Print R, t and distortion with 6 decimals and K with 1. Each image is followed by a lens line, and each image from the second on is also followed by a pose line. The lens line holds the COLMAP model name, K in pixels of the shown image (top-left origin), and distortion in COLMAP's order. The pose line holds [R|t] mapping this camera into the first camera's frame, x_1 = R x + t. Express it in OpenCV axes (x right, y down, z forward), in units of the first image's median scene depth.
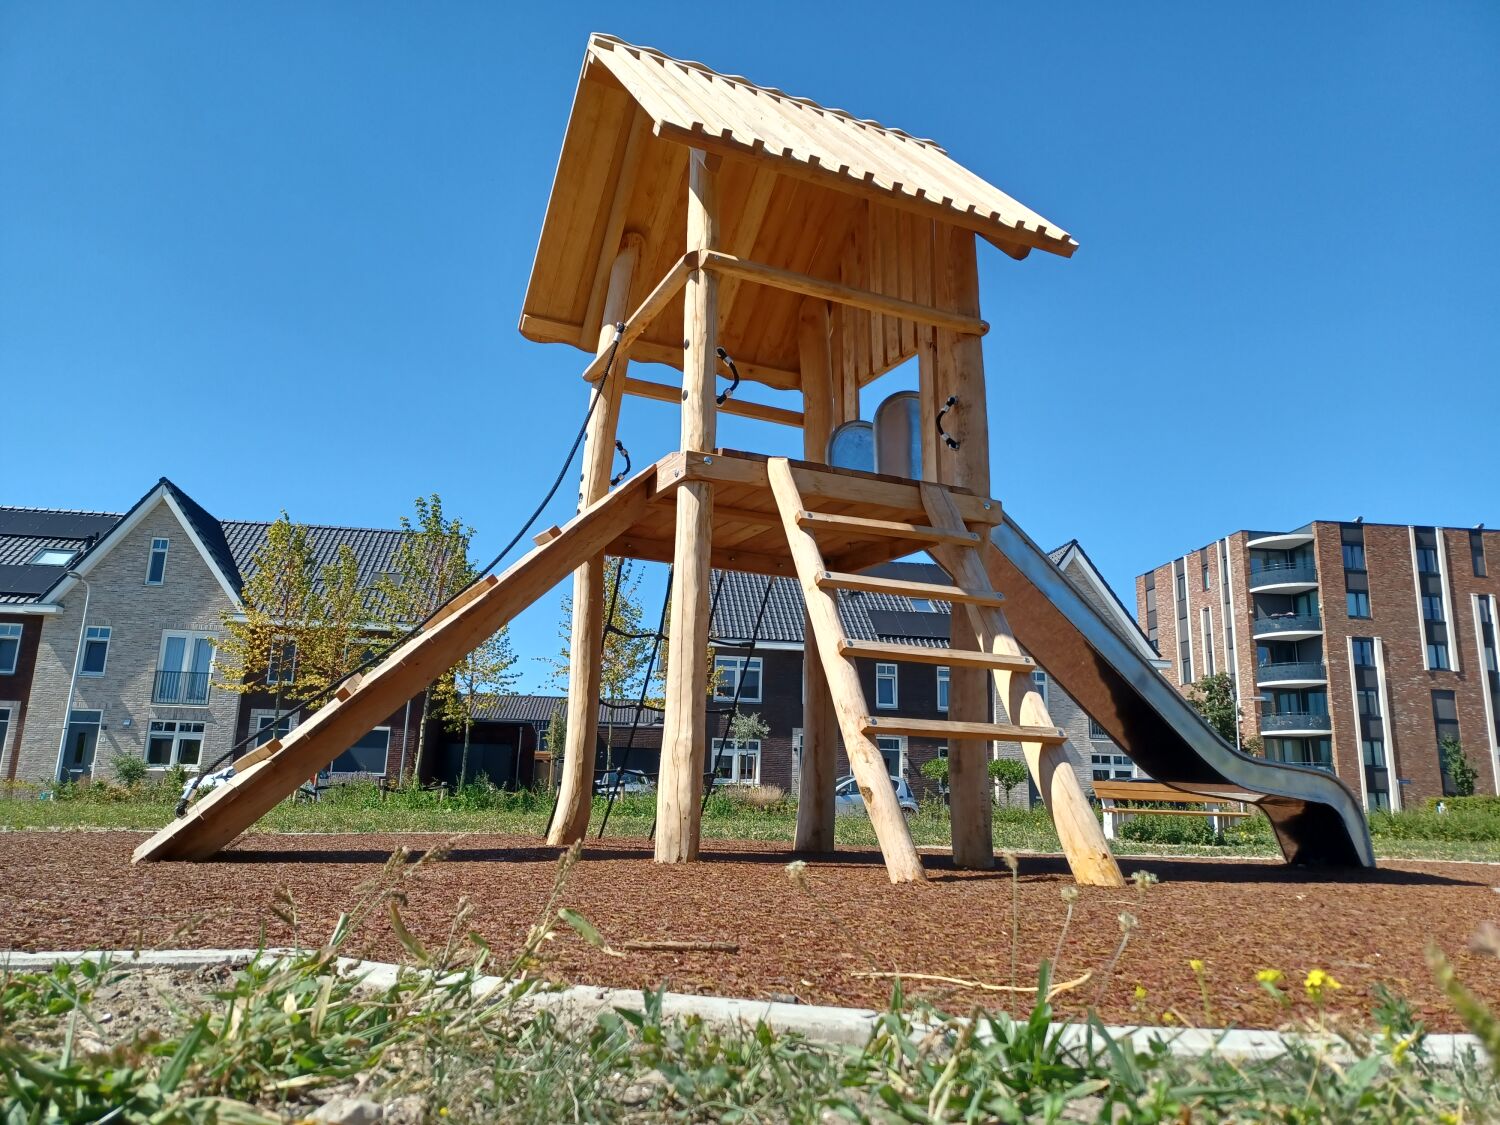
lens RADIAL K [[1090.8, 0, 729.7], [0, 1090.8, 567.4], [0, 0, 1]] dist [0.005896, 0.008595]
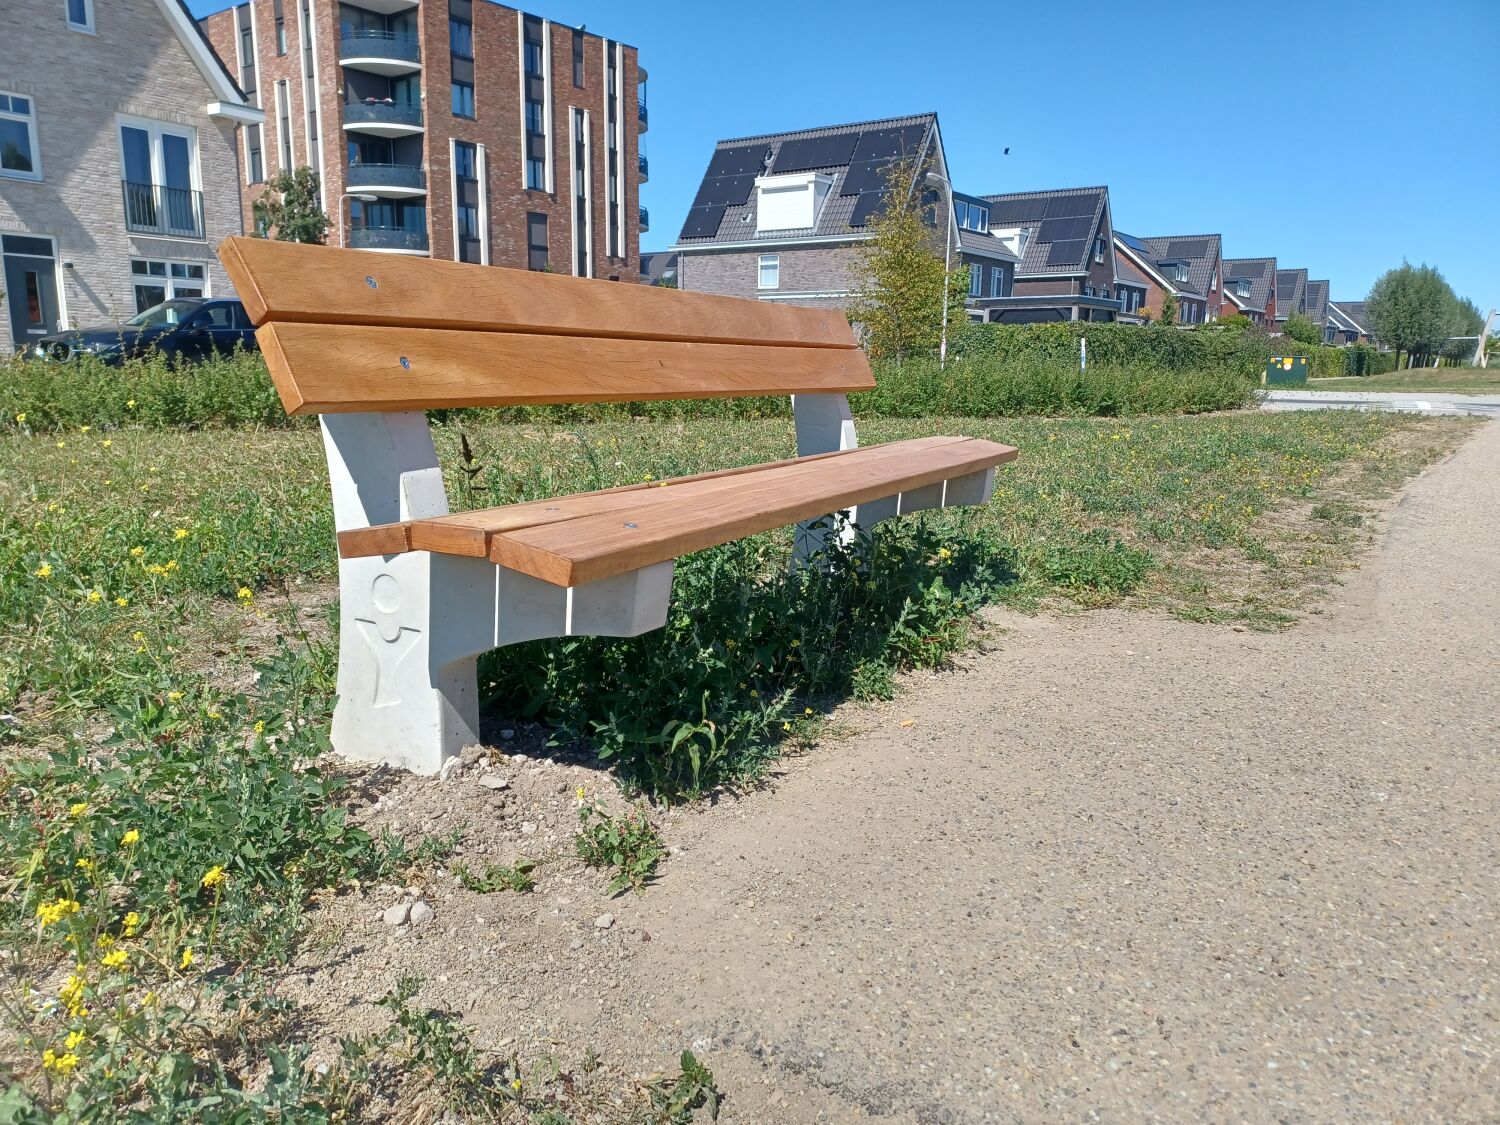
lens RADIAL K [[1091.1, 0, 743.7], [0, 1091.1, 580.0], [0, 0, 1]] dist [0.009264, 0.002776]
pose [[0.687246, -0.161729, 0.708193, 0.065797], [-0.151456, 0.921575, 0.357435, 0.041205], [-0.710460, -0.352906, 0.608854, 0.202670]]
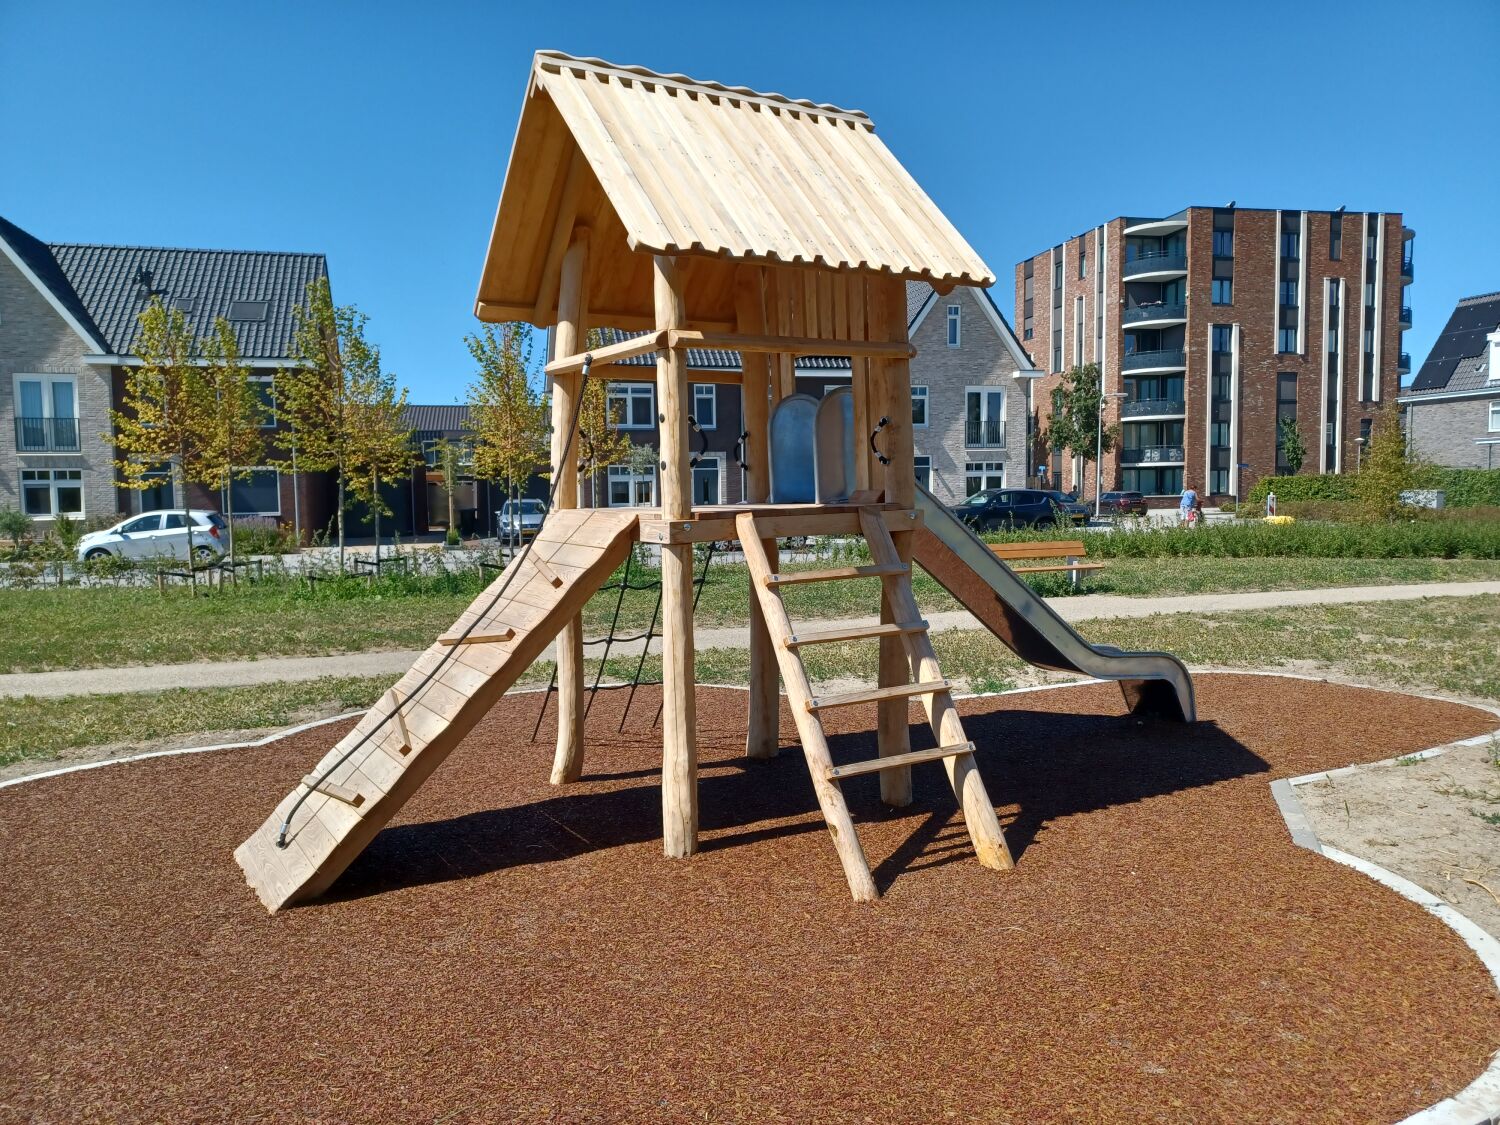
lens RADIAL K [[1085.8, 0, 731.2], [0, 1085.8, 575.5], [0, 0, 1]] dist [0.048560, -0.075183]
pose [[0.993342, -0.054837, 0.101314, -0.005806], [0.022812, 0.955656, 0.293601, -0.024080], [-0.112921, -0.289335, 0.950544, -0.008607]]
